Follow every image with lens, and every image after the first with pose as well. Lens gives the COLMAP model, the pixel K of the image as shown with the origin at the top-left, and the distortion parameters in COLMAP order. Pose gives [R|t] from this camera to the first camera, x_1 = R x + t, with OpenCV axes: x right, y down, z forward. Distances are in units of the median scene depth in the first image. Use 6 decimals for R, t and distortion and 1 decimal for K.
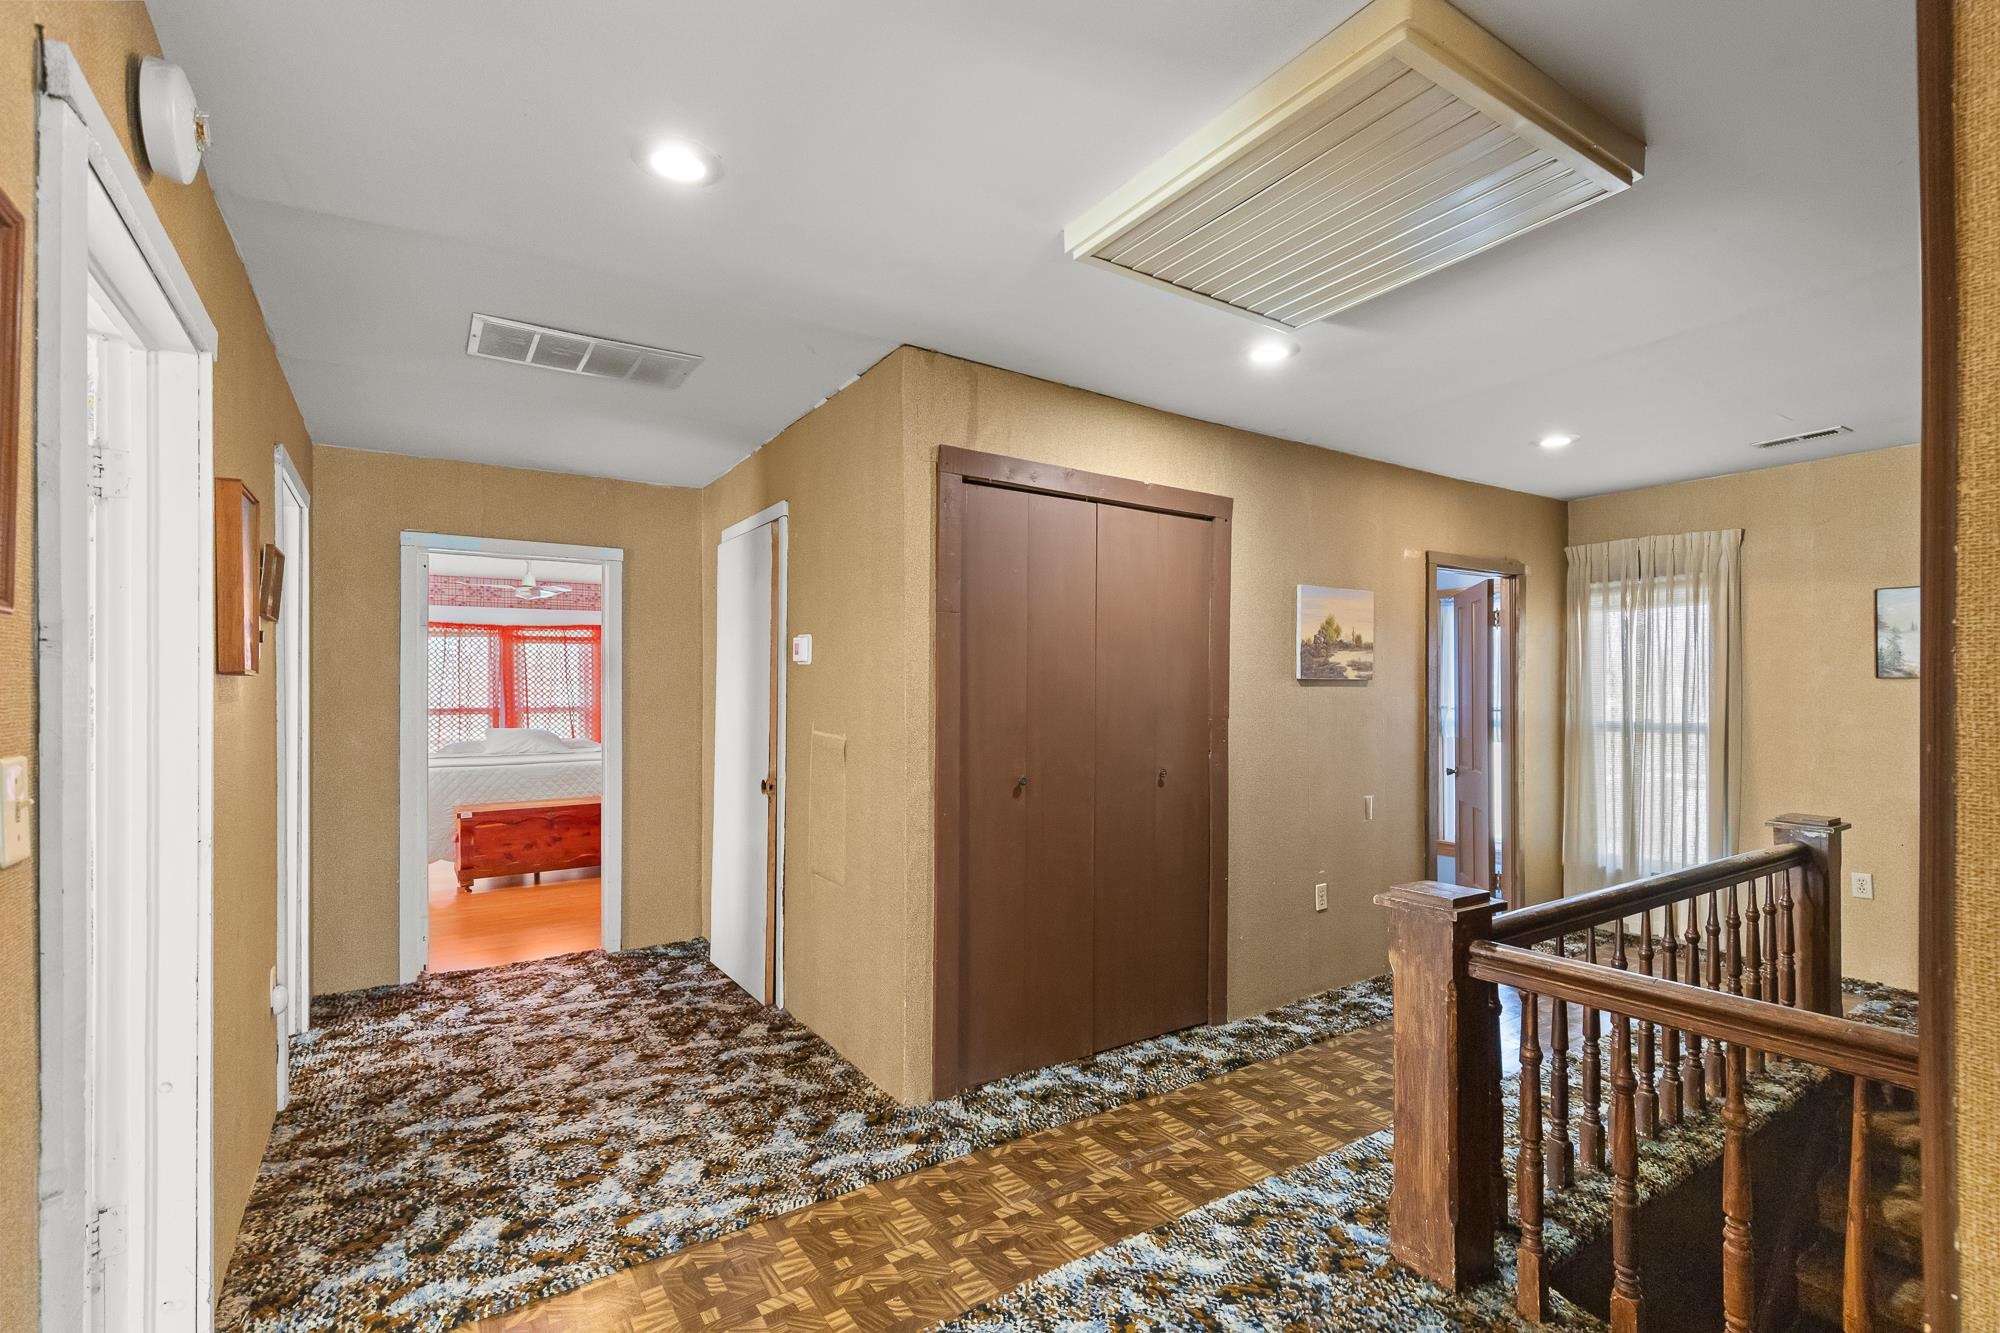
lens RADIAL K [[905.7, 0, 1001.2], [0, 905.7, 681.0], [0, 0, 1]] dist [0.008734, -0.000074]
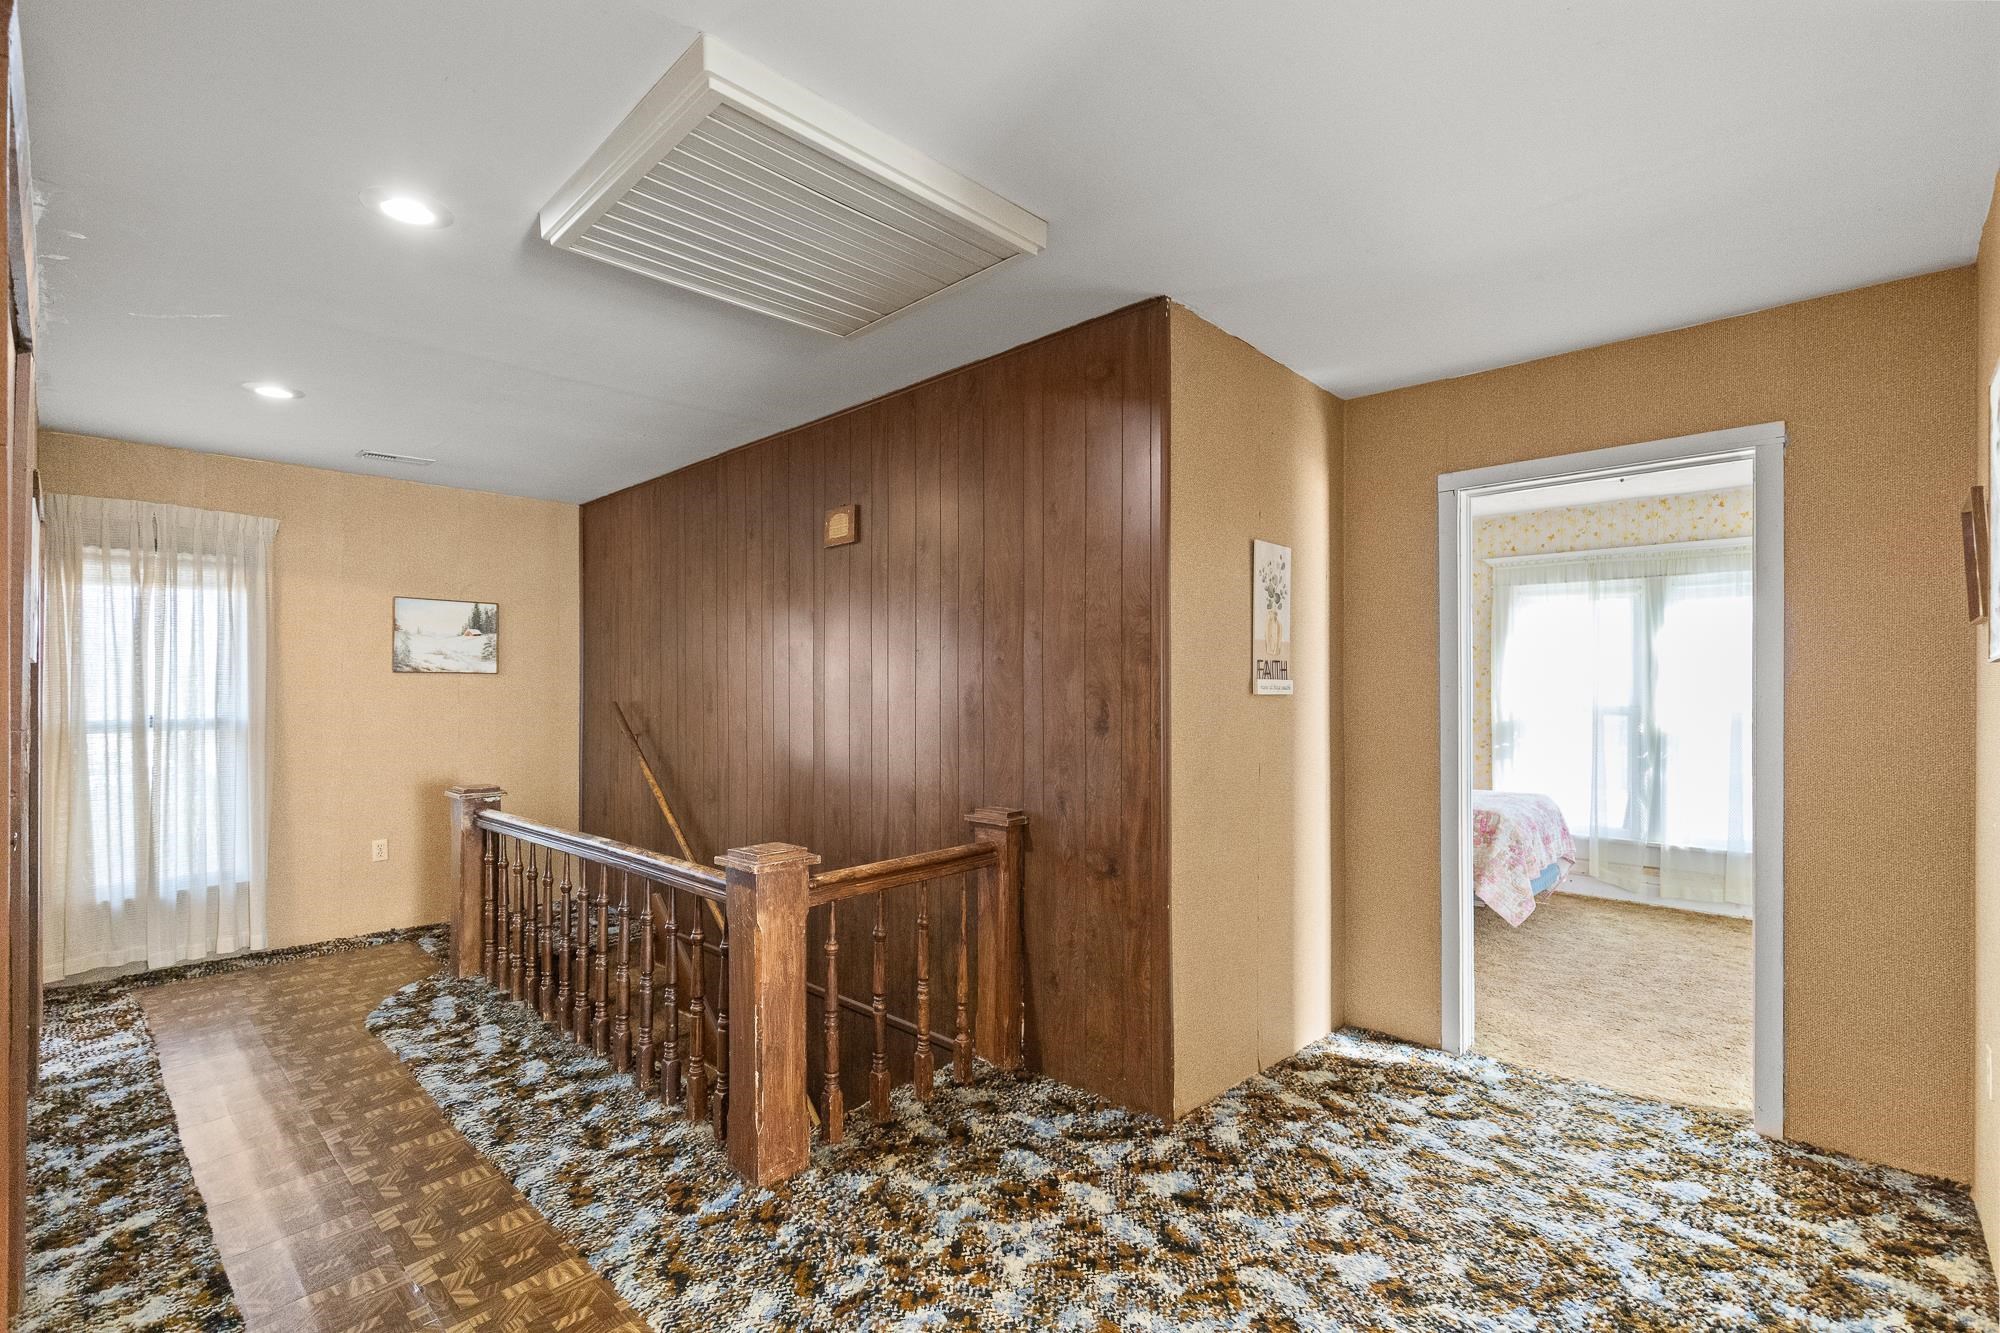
lens RADIAL K [[905.7, 0, 1001.2], [0, 905.7, 681.0], [0, 0, 1]] dist [0.008734, -0.000074]
pose [[-0.226792, 0.004647, 0.973932, -0.385958], [-0.008354, 0.999943, -0.006716, 0.010230], [-0.973907, -0.009659, -0.226740, 0.522138]]
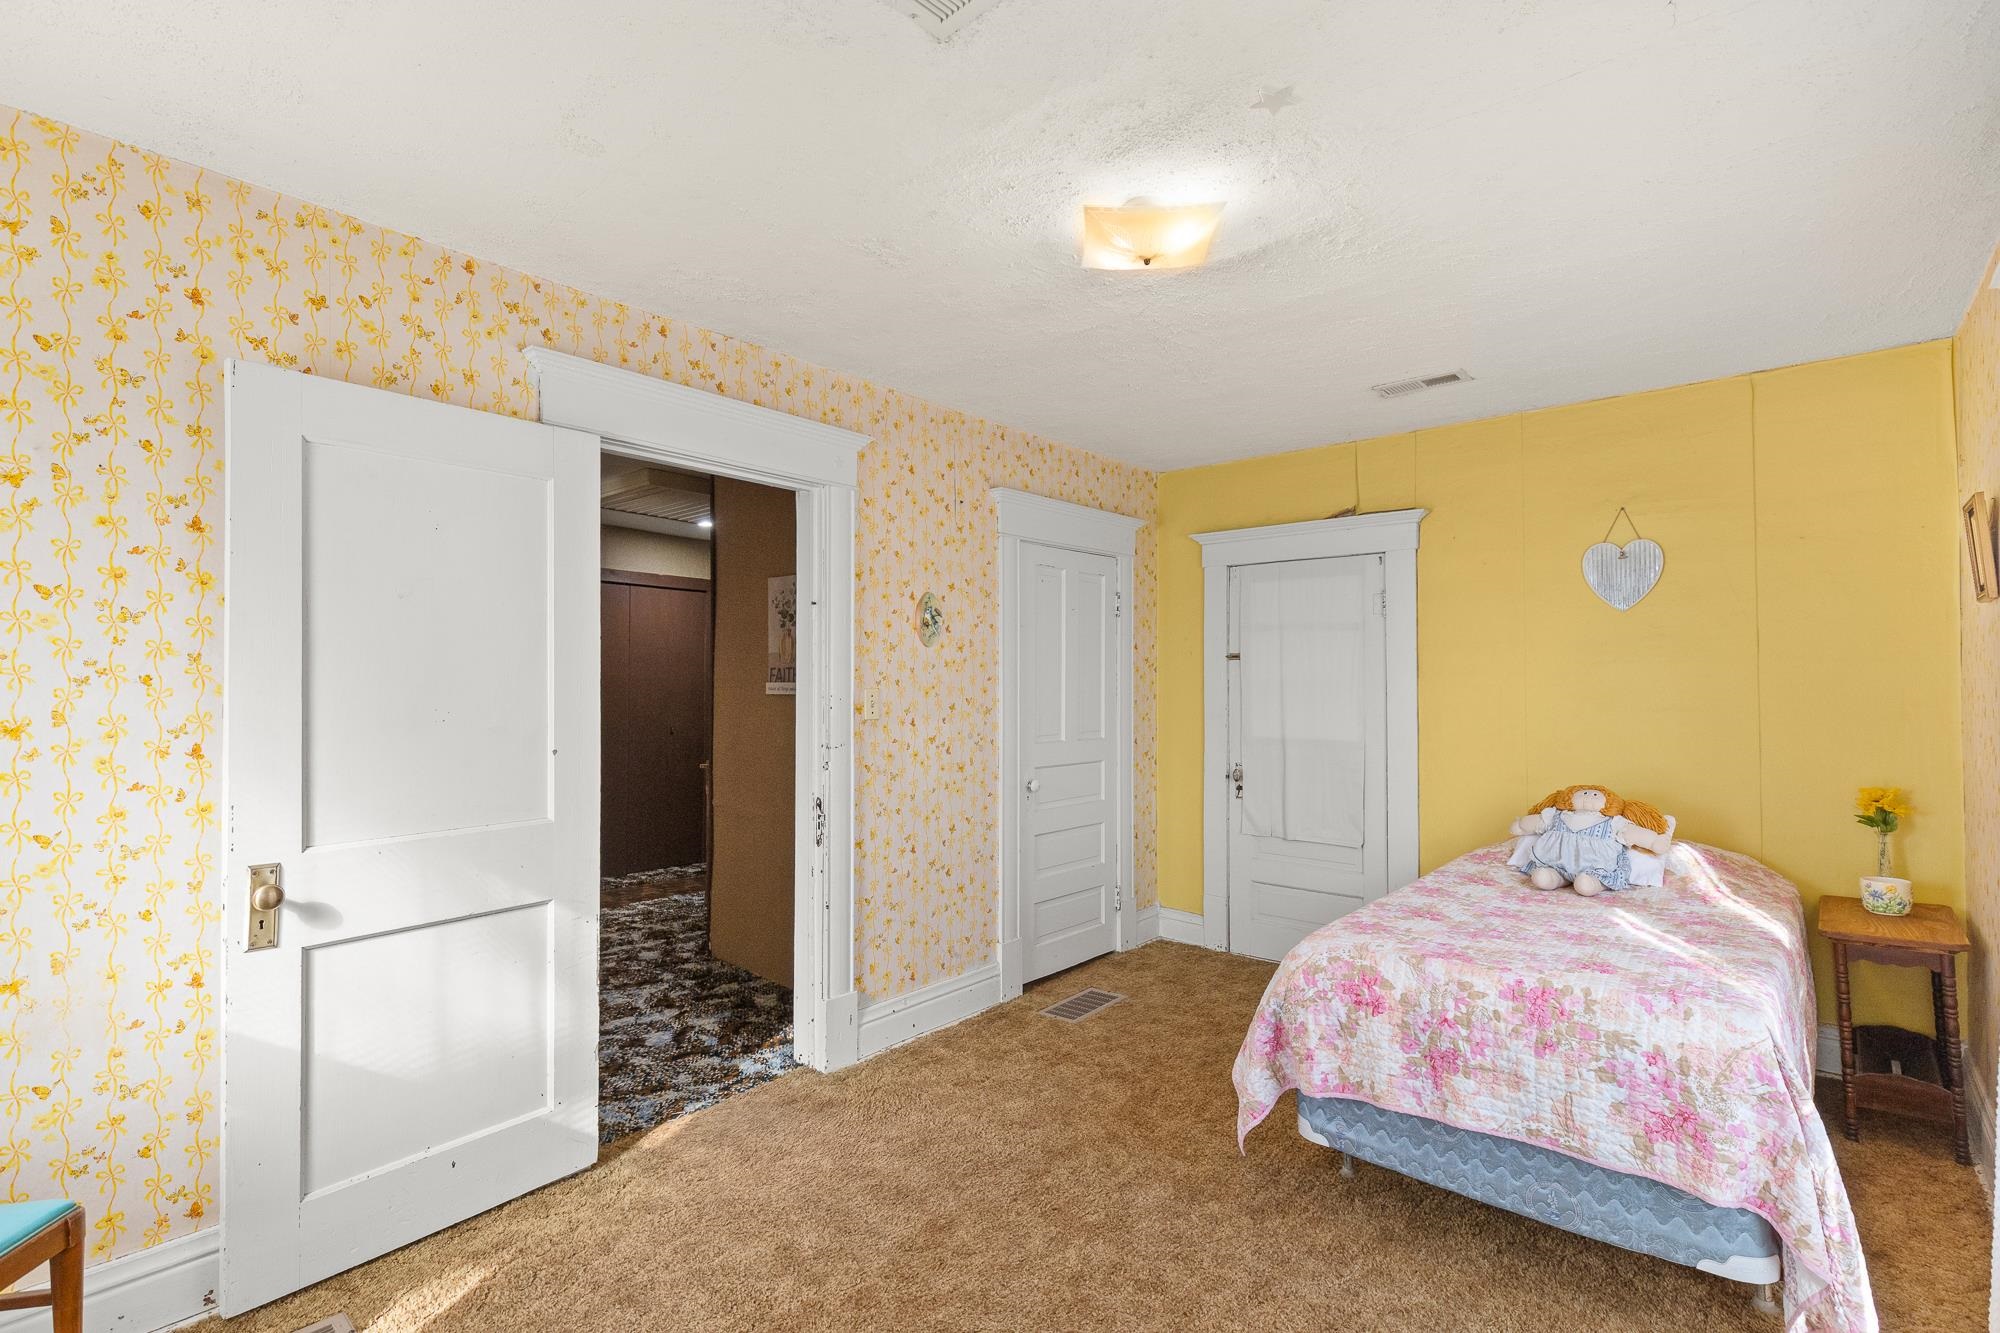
lens RADIAL K [[905.7, 0, 1001.2], [0, 905.7, 681.0], [0, 0, 1]] dist [0.008734, -0.000074]
pose [[0.955235, 0.004968, 0.295805, 0.256062], [-0.007752, 0.999936, 0.008238, -0.010234], [-0.295745, -0.010162, 0.955213, -0.906692]]
